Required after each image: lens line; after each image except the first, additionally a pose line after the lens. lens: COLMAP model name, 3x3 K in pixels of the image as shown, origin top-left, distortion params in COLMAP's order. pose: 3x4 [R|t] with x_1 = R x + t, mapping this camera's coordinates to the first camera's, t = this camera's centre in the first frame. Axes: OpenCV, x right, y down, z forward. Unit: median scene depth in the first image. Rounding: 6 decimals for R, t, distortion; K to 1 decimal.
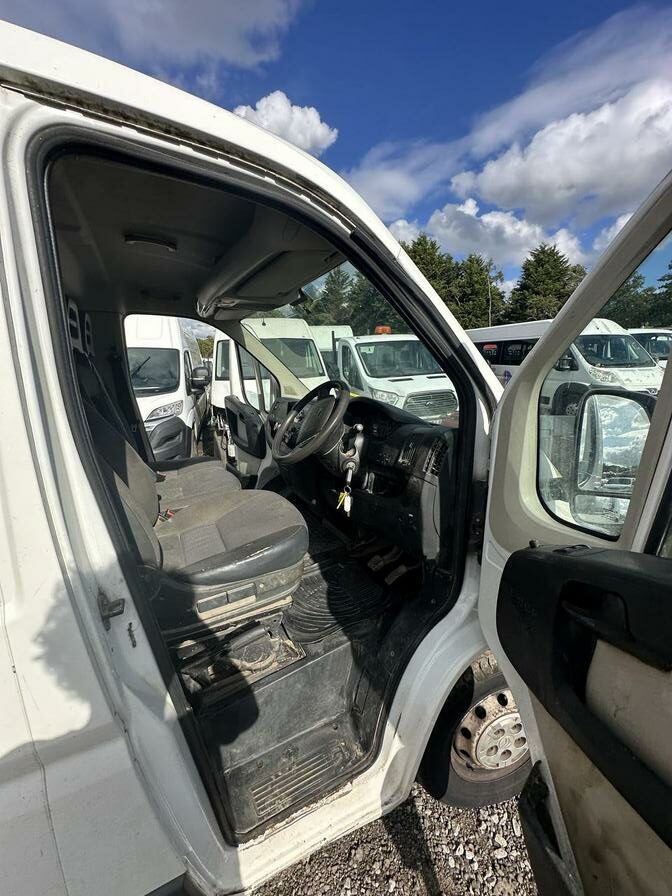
lens RADIAL K [[356.4, 0, 336.1], [0, 356.4, 450.2], [0, 0, 1]] dist [-0.007725, 0.000556]
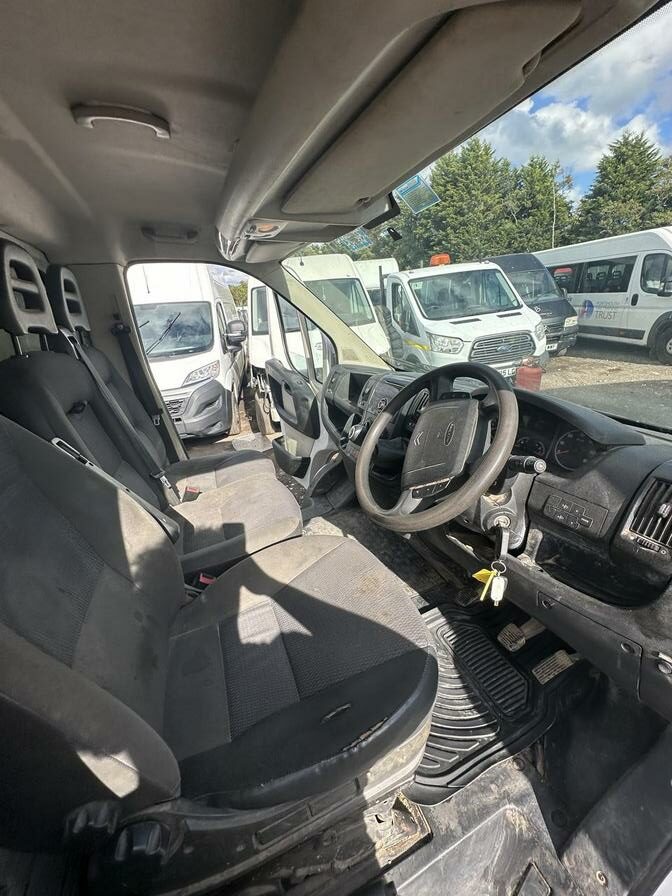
lens RADIAL K [[356.4, 0, 336.1], [0, 356.4, 450.2], [0, 0, 1]] dist [-0.007725, 0.000556]
pose [[0.993294, -0.020696, -0.113750, -0.036982], [0.037795, 0.987920, 0.150287, -0.039384], [0.109266, -0.153578, 0.982077, 0.107615]]
